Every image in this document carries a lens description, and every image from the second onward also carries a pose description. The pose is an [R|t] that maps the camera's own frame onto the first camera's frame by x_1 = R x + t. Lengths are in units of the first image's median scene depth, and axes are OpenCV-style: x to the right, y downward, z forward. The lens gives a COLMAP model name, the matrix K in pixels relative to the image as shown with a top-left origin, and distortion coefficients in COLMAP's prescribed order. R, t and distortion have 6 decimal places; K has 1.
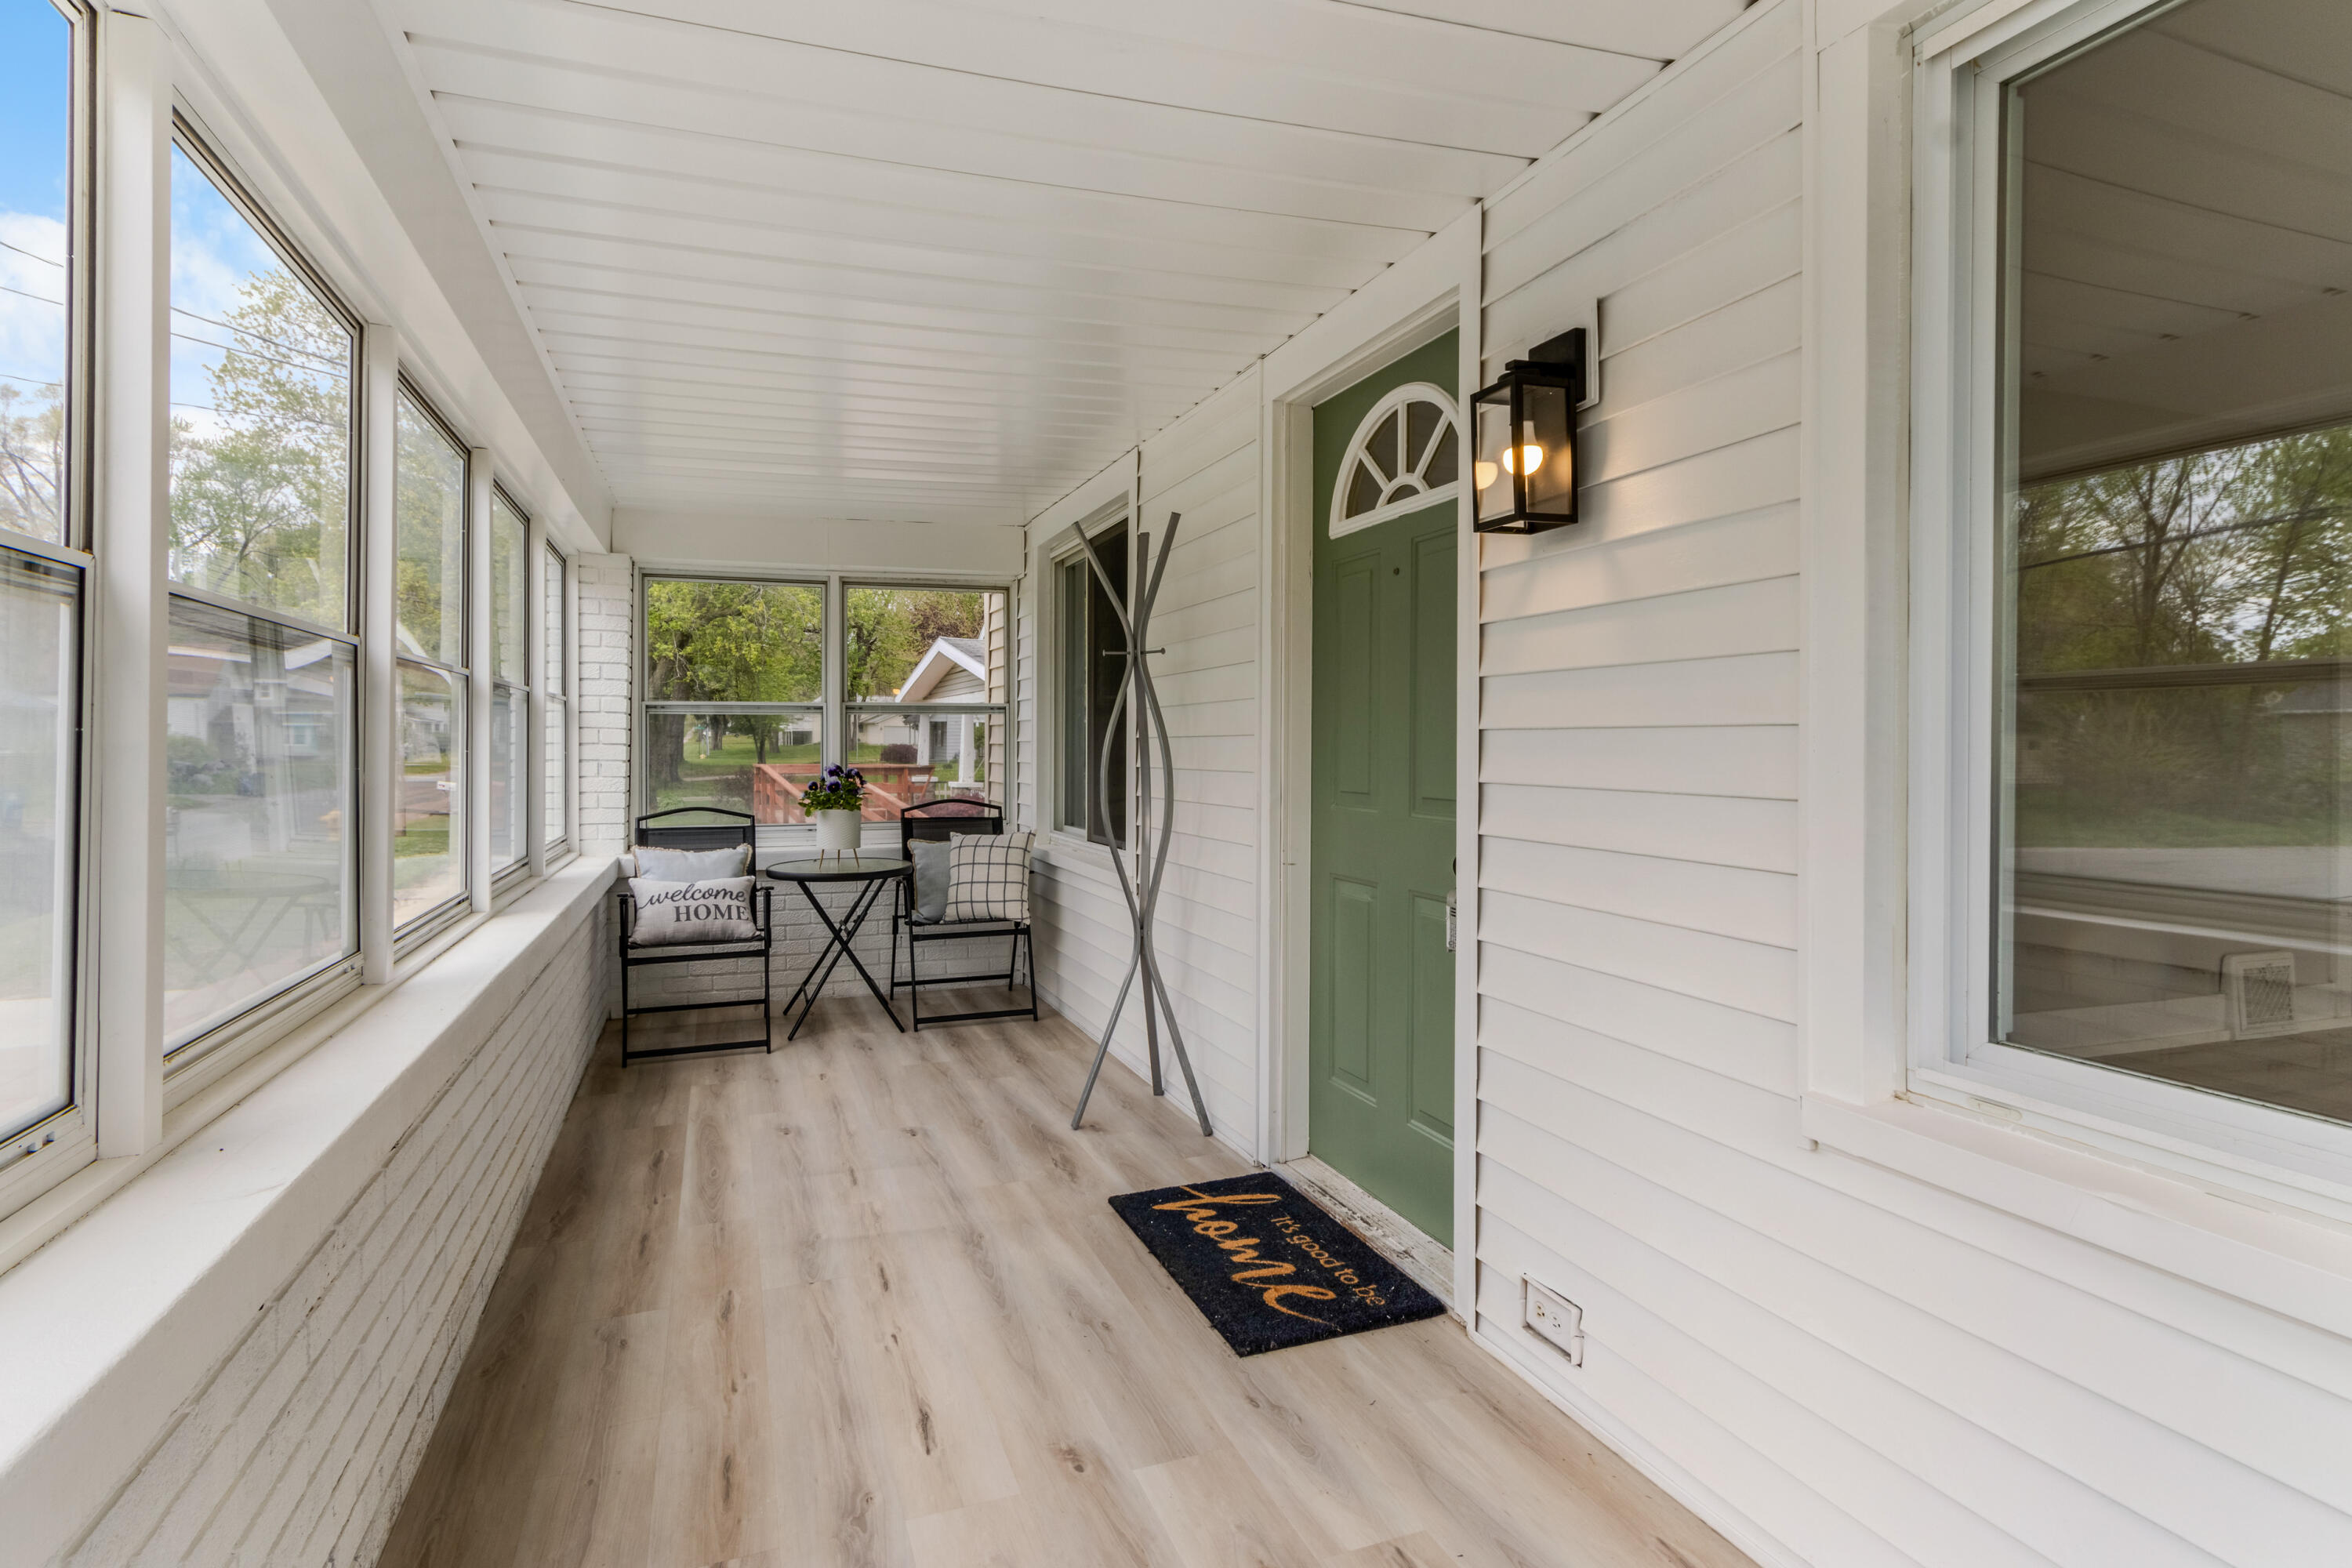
lens RADIAL K [[1210.7, 0, 1102.1], [0, 1210.7, 739.4], [0, 0, 1]] dist [0.003576, 0.000557]
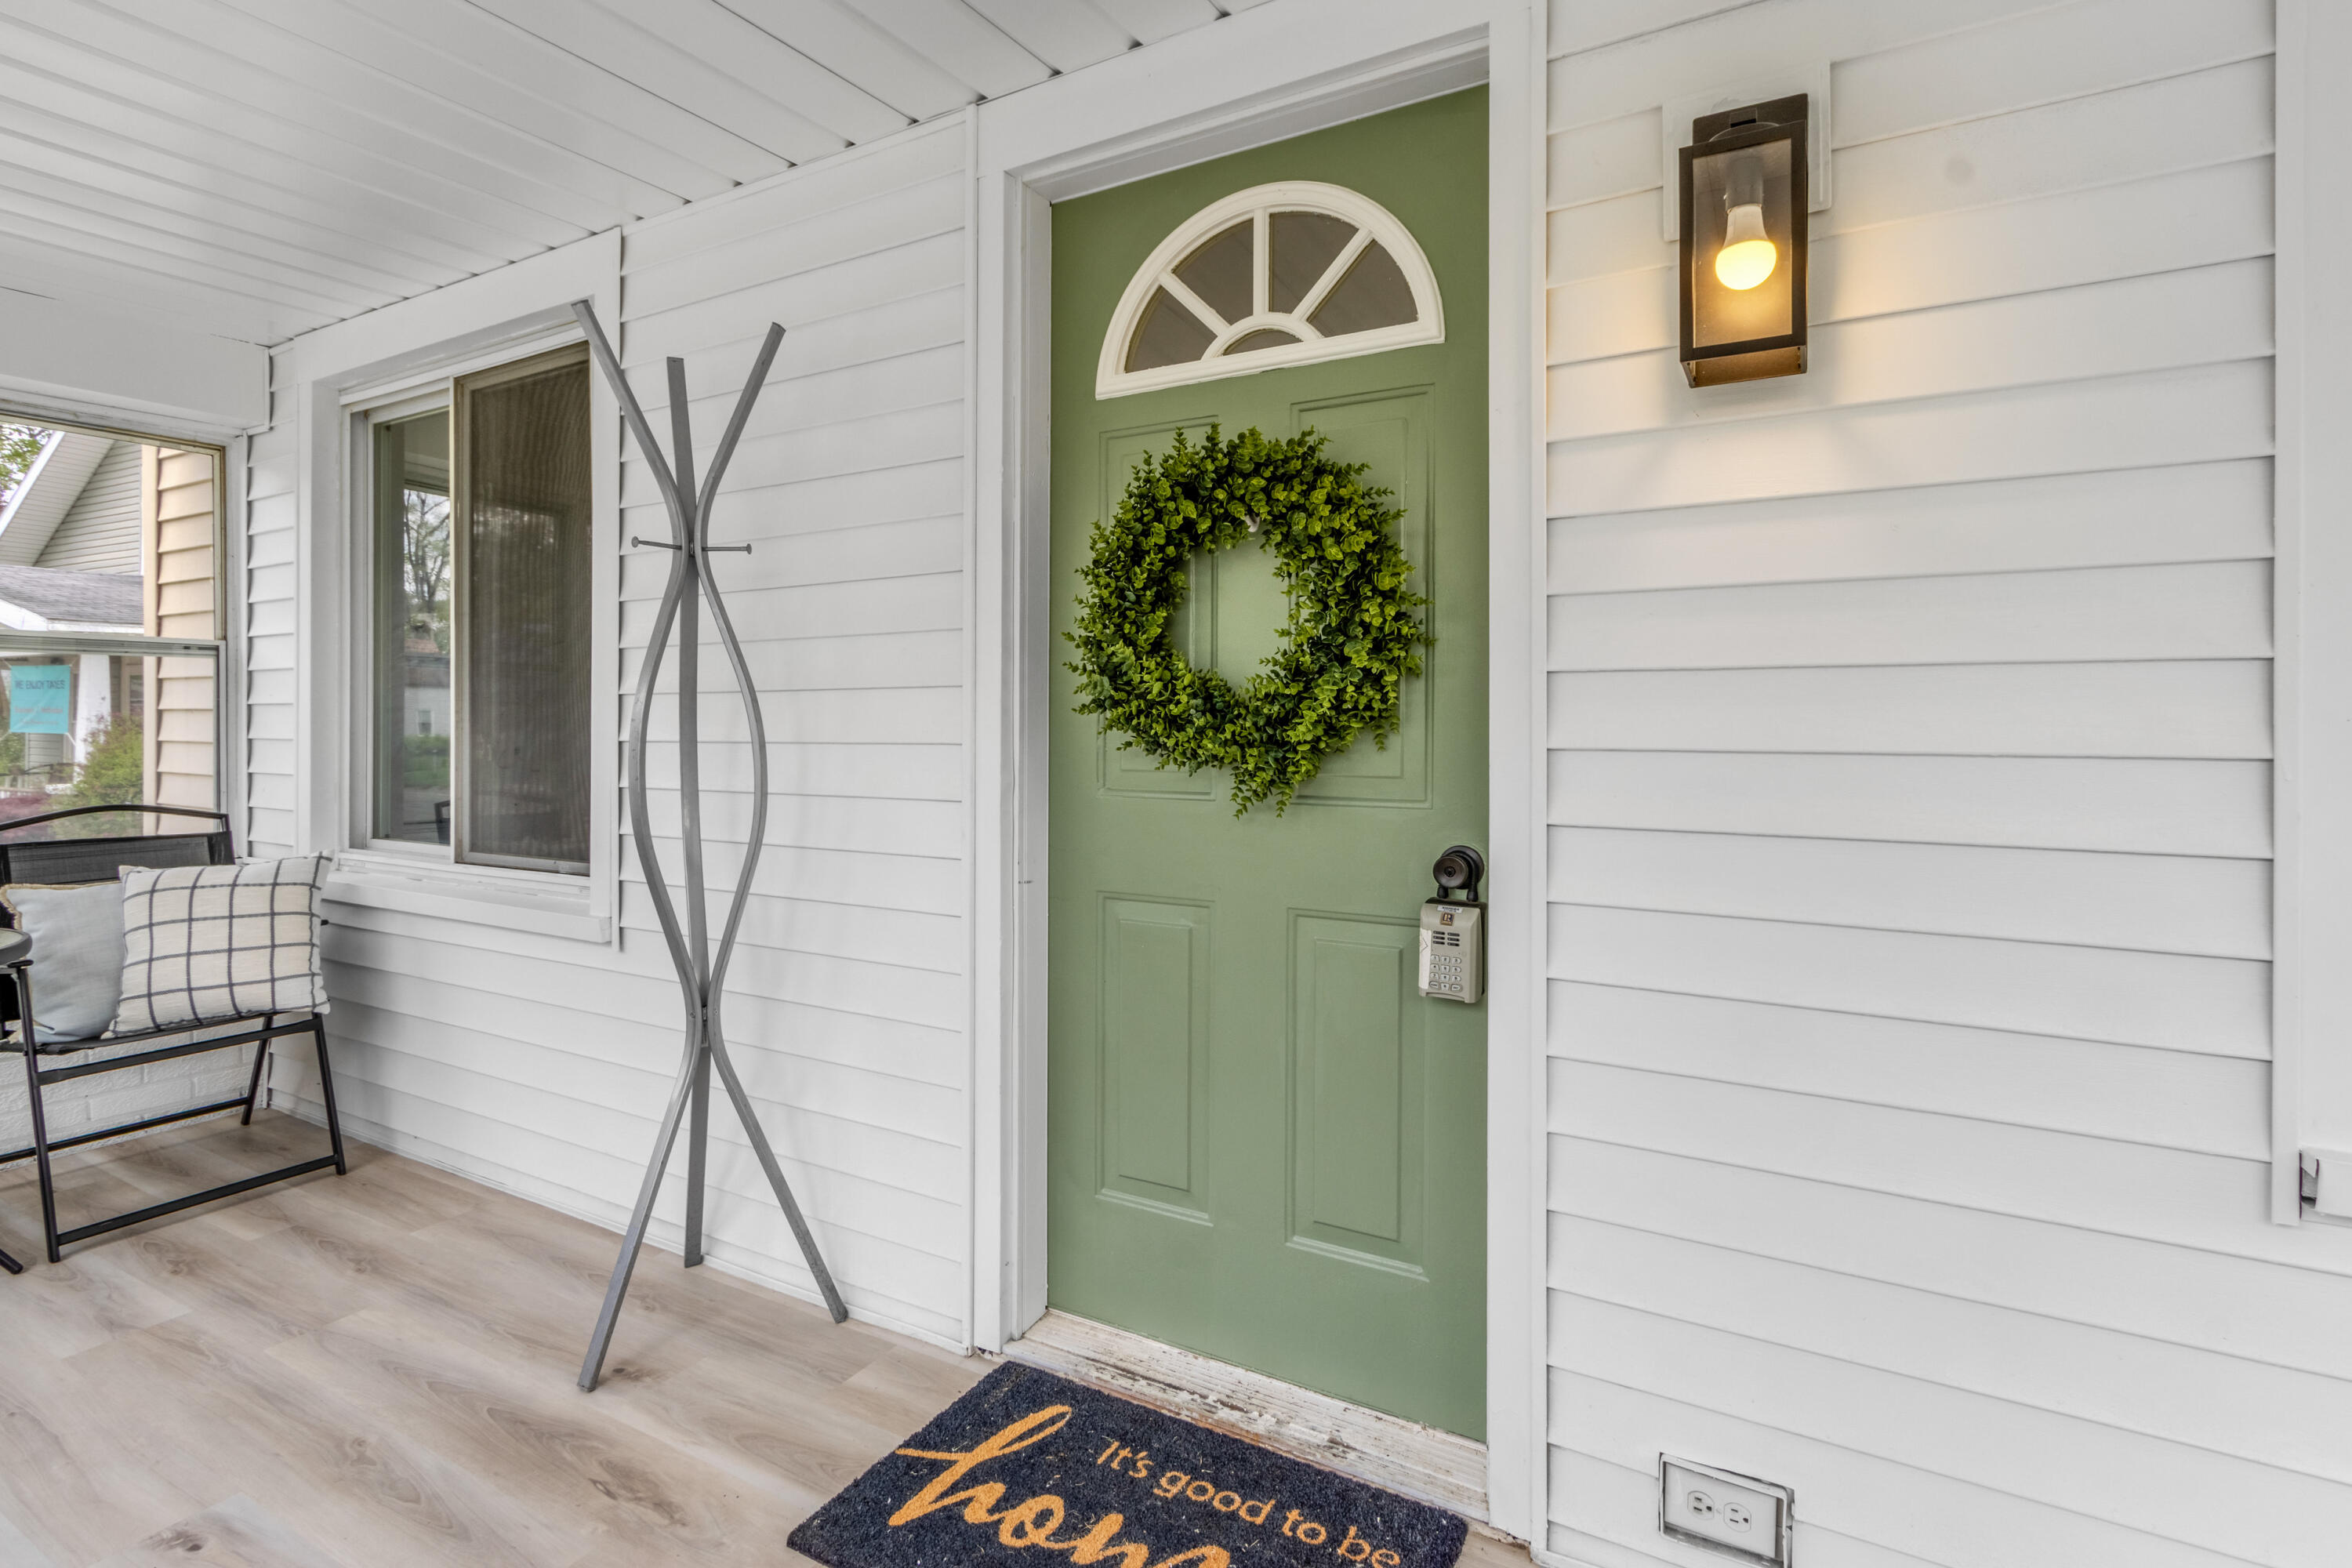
lens RADIAL K [[1125.0, 0, 1249.6], [0, 1125.0, 725.1], [0, 0, 1]] dist [0.000645, -0.001178]
pose [[0.722592, 0.000804, 0.691274, -0.118835], [-0.004245, 0.999986, 0.003275, 0.009737], [-0.691261, -0.005301, 0.722585, 0.309705]]
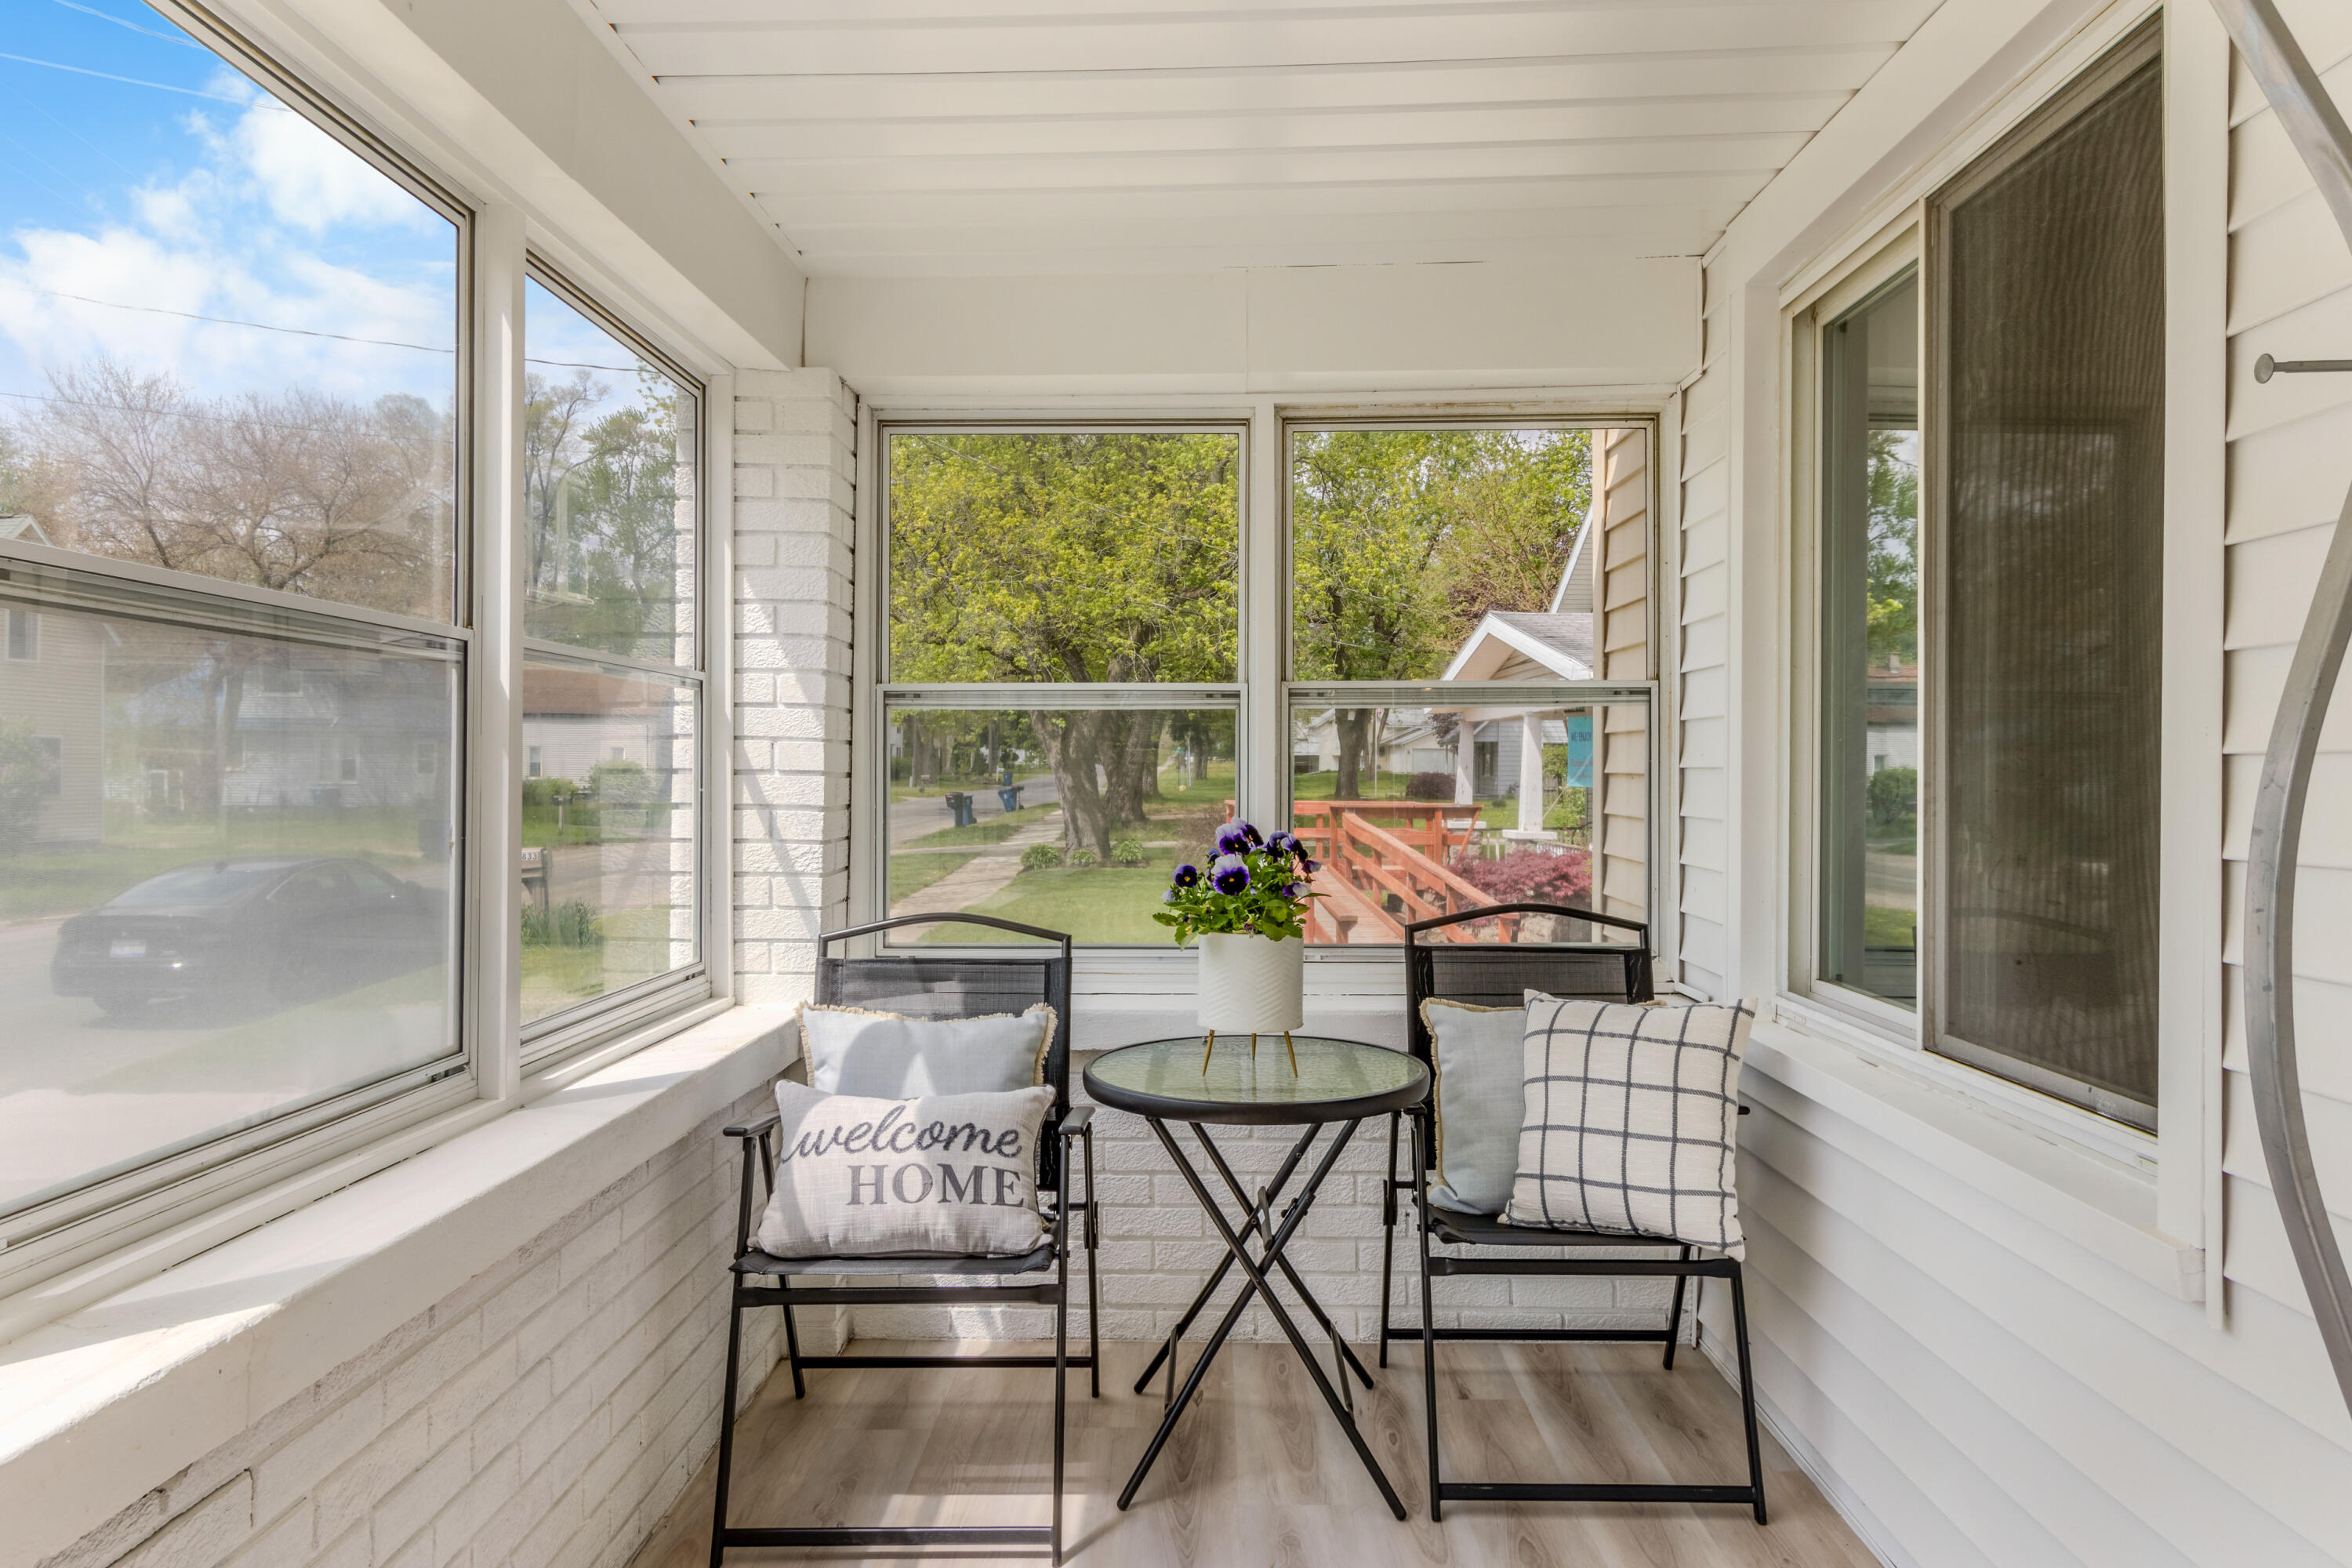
lens RADIAL K [[1609.6, 0, 1168.3], [0, 1609.6, 776.0], [0, 0, 1]] dist [0.009121, -0.010137]
pose [[0.946229, 0.003075, -0.323482, -0.070083], [-0.001106, 0.999980, 0.006268, 0.001359], [0.323495, -0.005573, 0.946213, 0.494919]]
